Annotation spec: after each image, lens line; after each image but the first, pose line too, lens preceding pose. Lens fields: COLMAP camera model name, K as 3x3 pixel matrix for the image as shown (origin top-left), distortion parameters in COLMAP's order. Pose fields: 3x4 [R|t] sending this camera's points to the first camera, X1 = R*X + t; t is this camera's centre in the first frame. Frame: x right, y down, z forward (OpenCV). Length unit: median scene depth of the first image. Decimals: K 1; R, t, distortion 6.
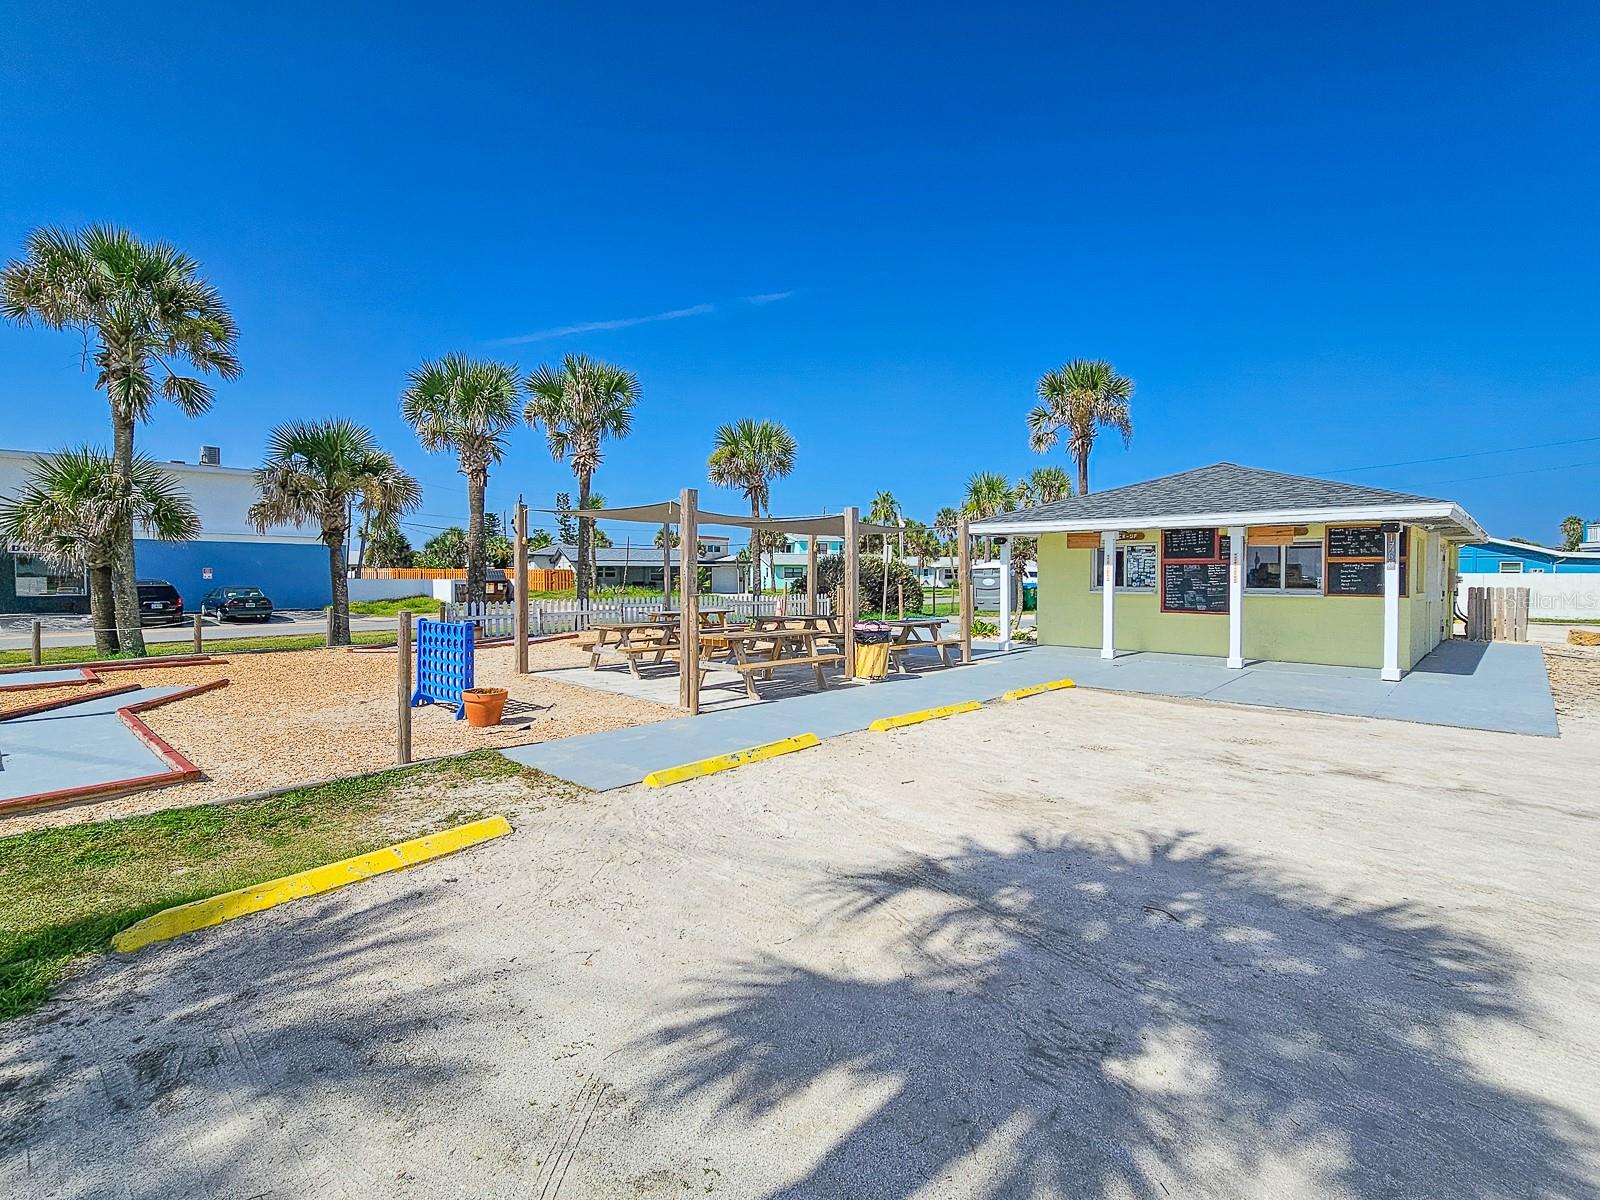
lens RADIAL K [[777.7, 0, 804.3], [0, 777.7, 585.3], [0, 0, 1]] dist [-0.000888, 0.000535]
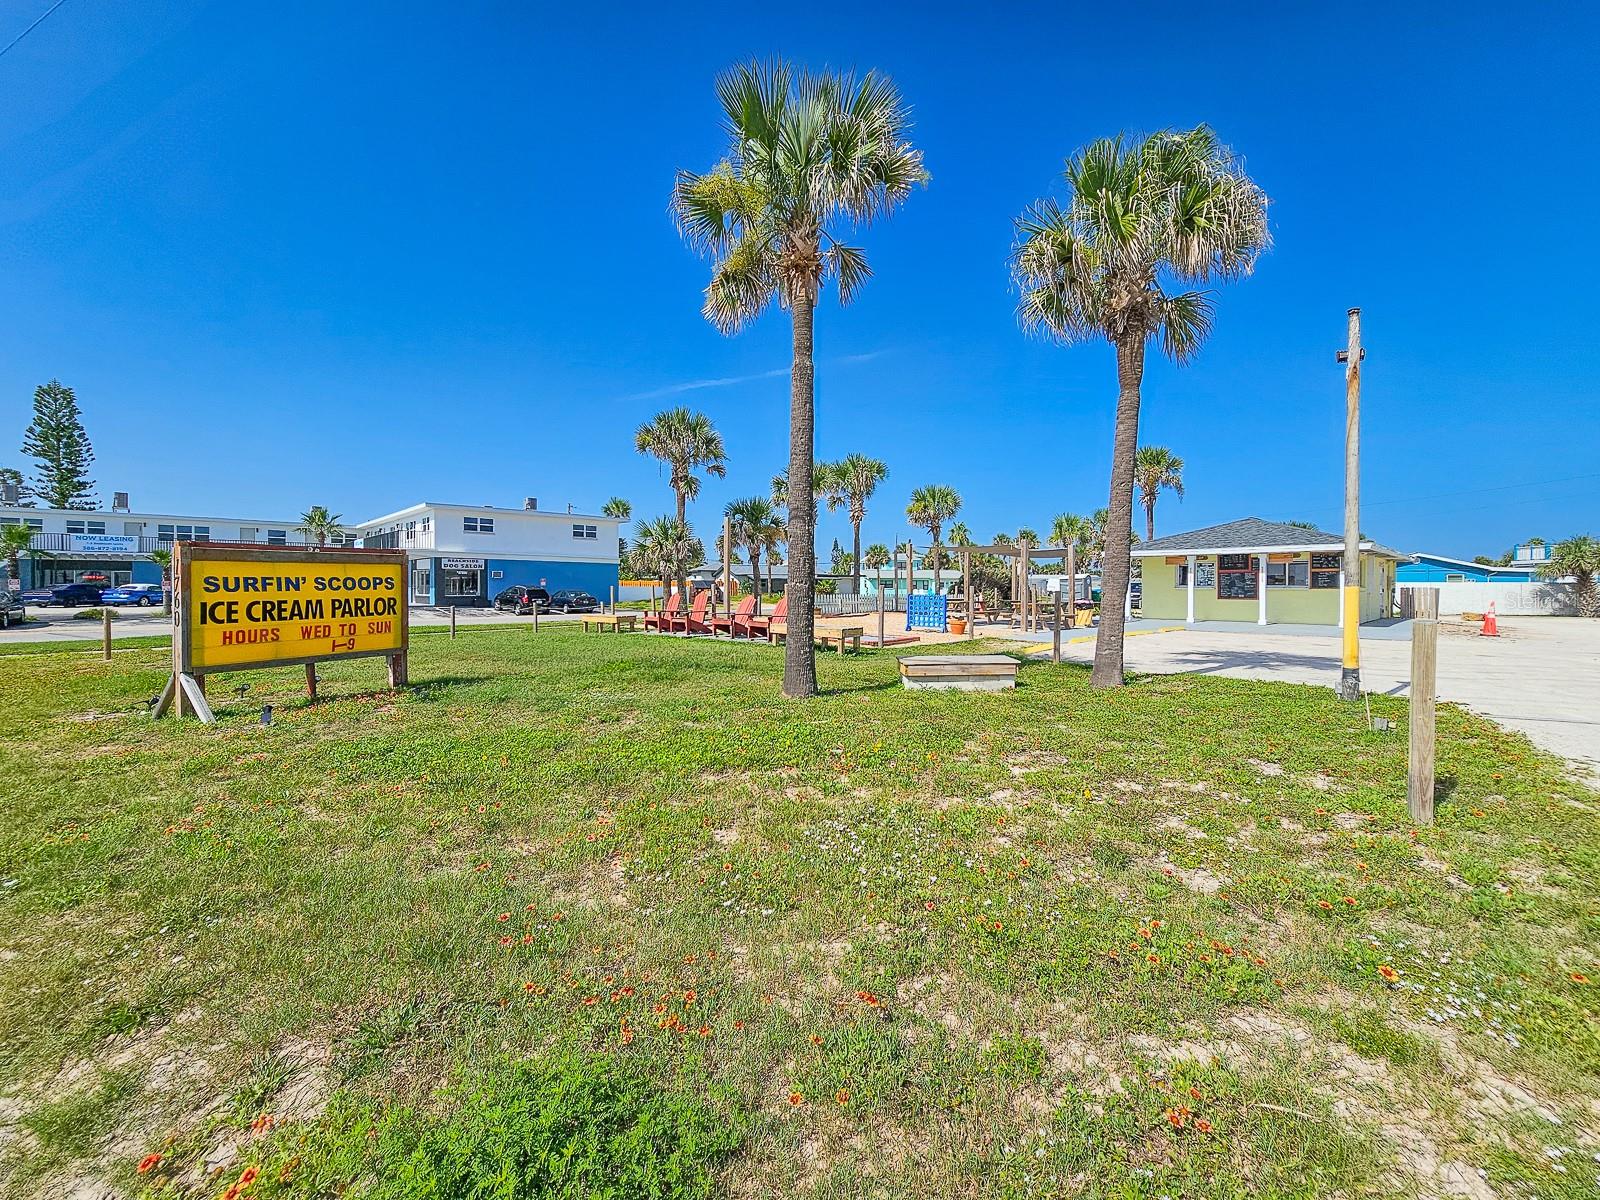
lens RADIAL K [[673.7, 0, 798.3], [0, 673.7, 588.6], [0, 0, 1]] dist [-0.001271, -0.001162]
pose [[0.997792, 0.000909, -0.066417, -0.486990], [-0.001830, 0.999903, -0.013806, 0.037714], [0.066398, 0.013897, 0.997696, -0.752029]]
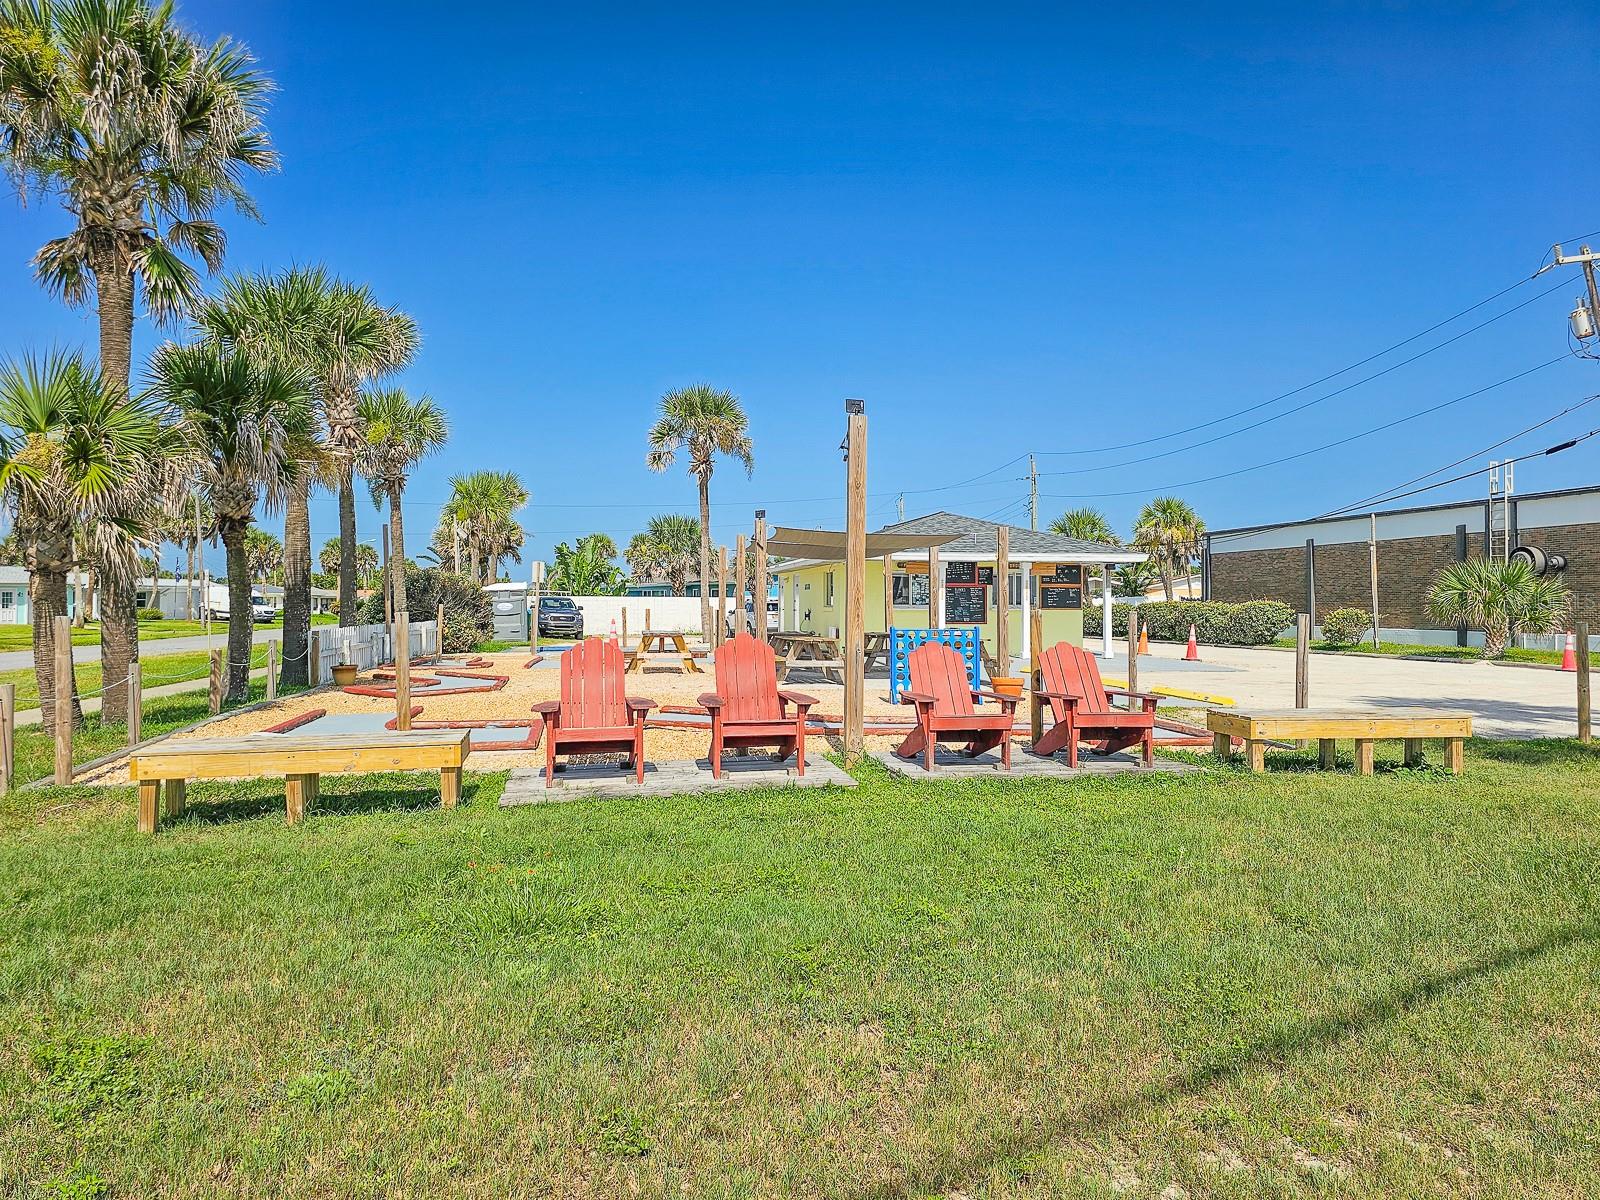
lens RADIAL K [[1077.2, 0, 774.4], [0, 1077.2, 576.9], [0, 0, 1]] dist [0.037389, -0.033190]
pose [[0.610803, 0.017994, 0.791578, -1.297702], [0.011508, 0.999434, -0.031599, 0.010436], [-0.791699, 0.028411, 0.610251, 0.135136]]
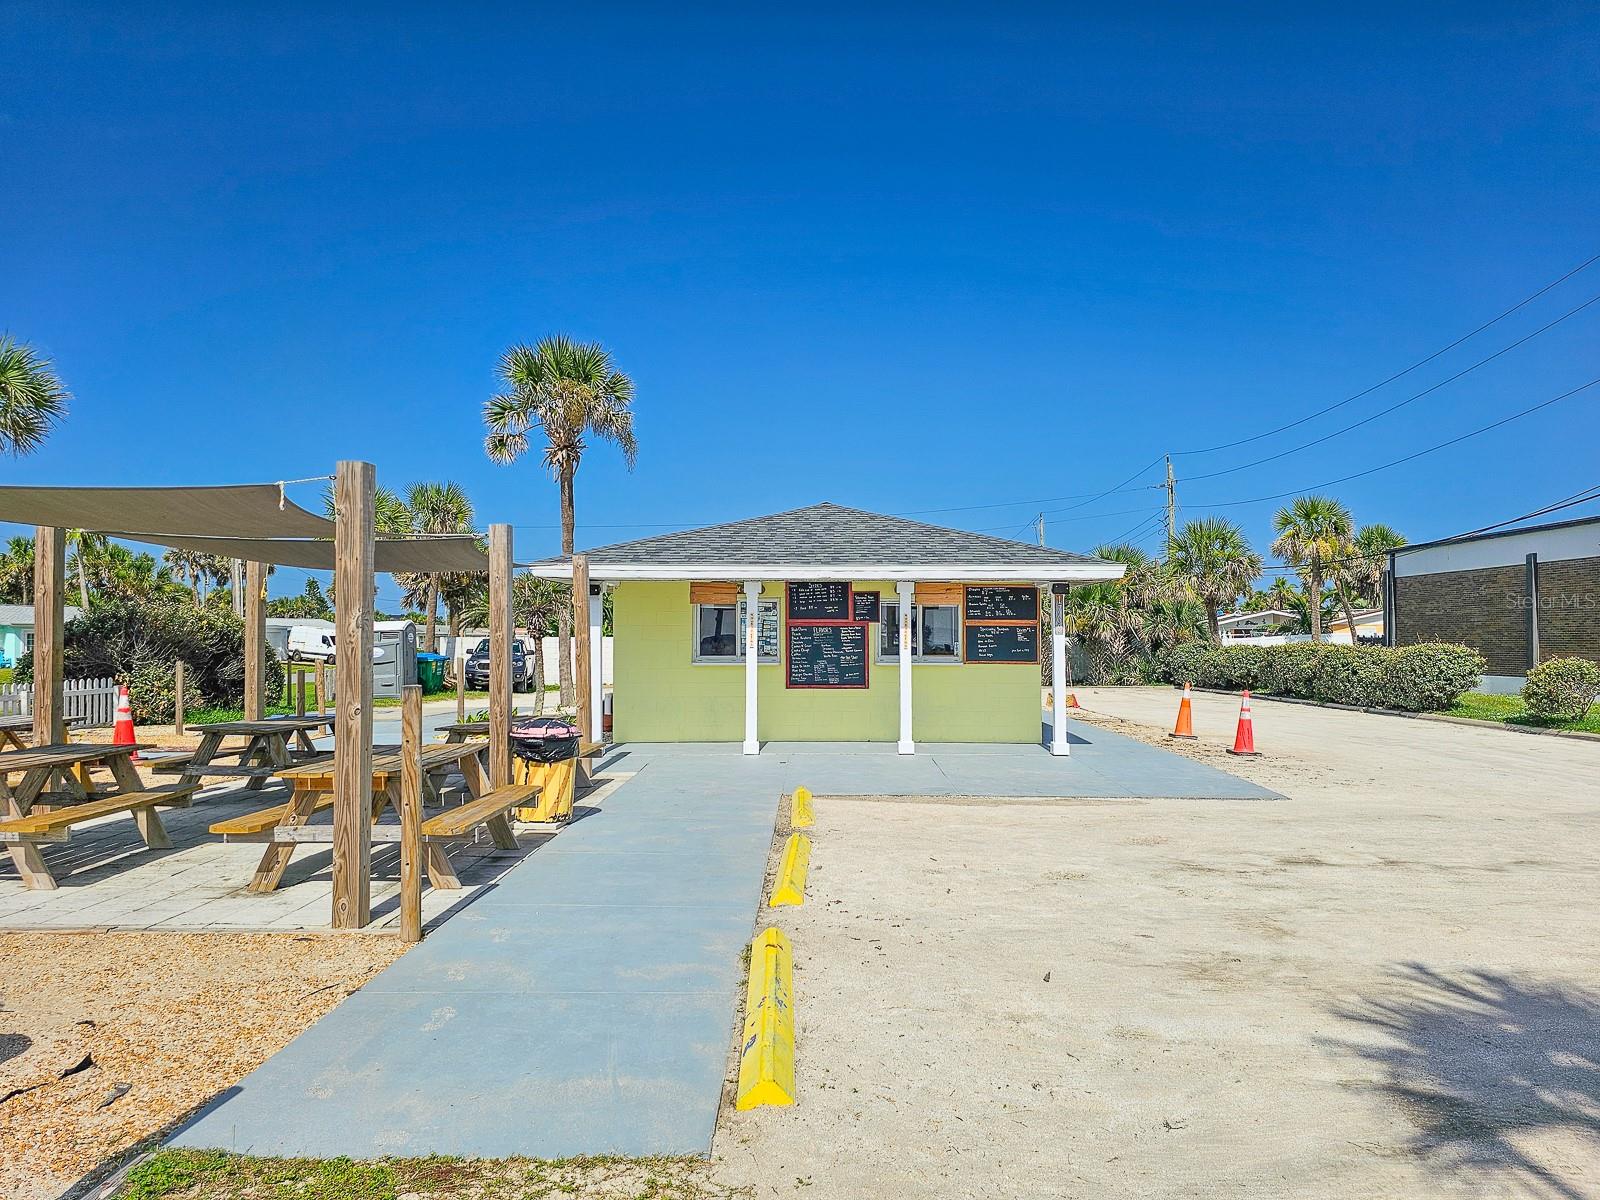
lens RADIAL K [[1077.2, 0, 828.8], [0, 1077.2, 619.9], [0, 0, 1]] dist [0.037389, -0.033190]
pose [[0.723912, 0.010415, 0.689813, -0.277097], [0.011888, 0.999549, -0.027568, -0.004380], [-0.689789, 0.028157, 0.723462, 0.229426]]
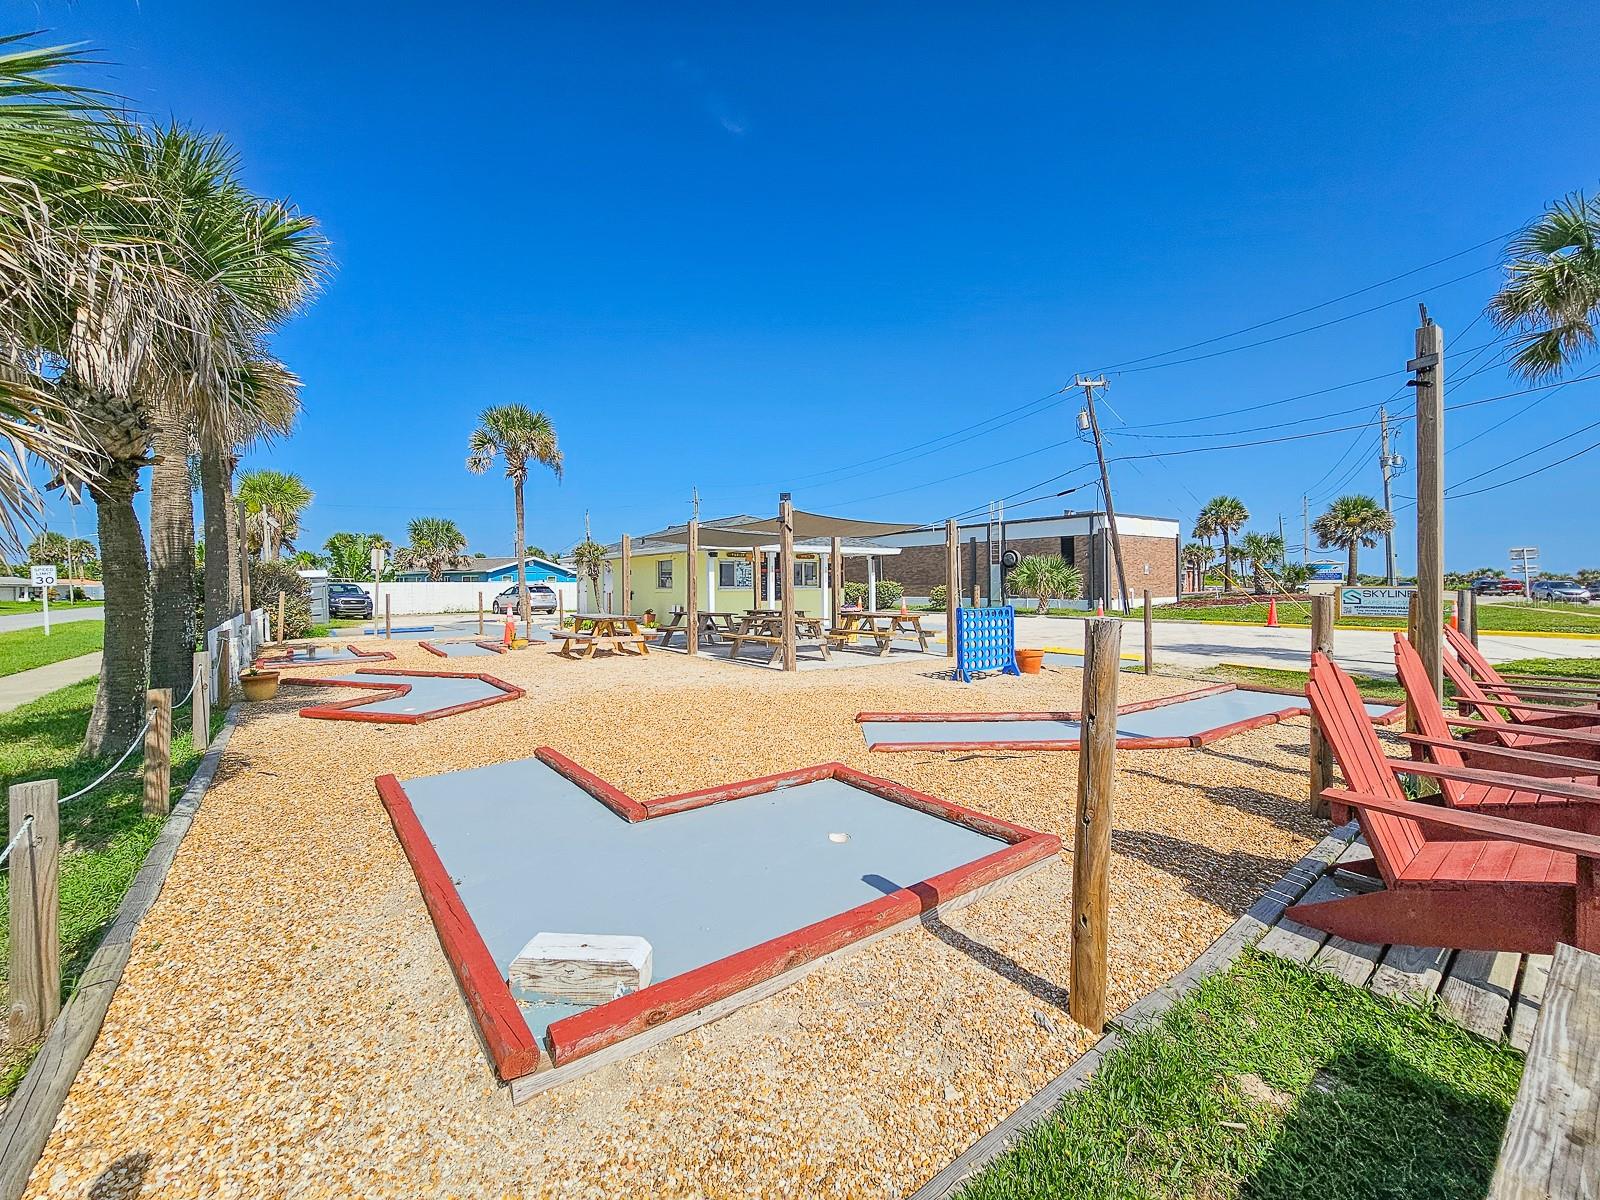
lens RADIAL K [[673.7, 0, 797.5], [0, 673.7, 579.3], [0, 0, 1]] dist [-0.001271, -0.001162]
pose [[0.182817, 0.002656, 0.983143, -1.104540], [0.023791, 0.999692, -0.007124, -0.000032], [-0.982859, 0.024693, 0.182697, 0.721001]]
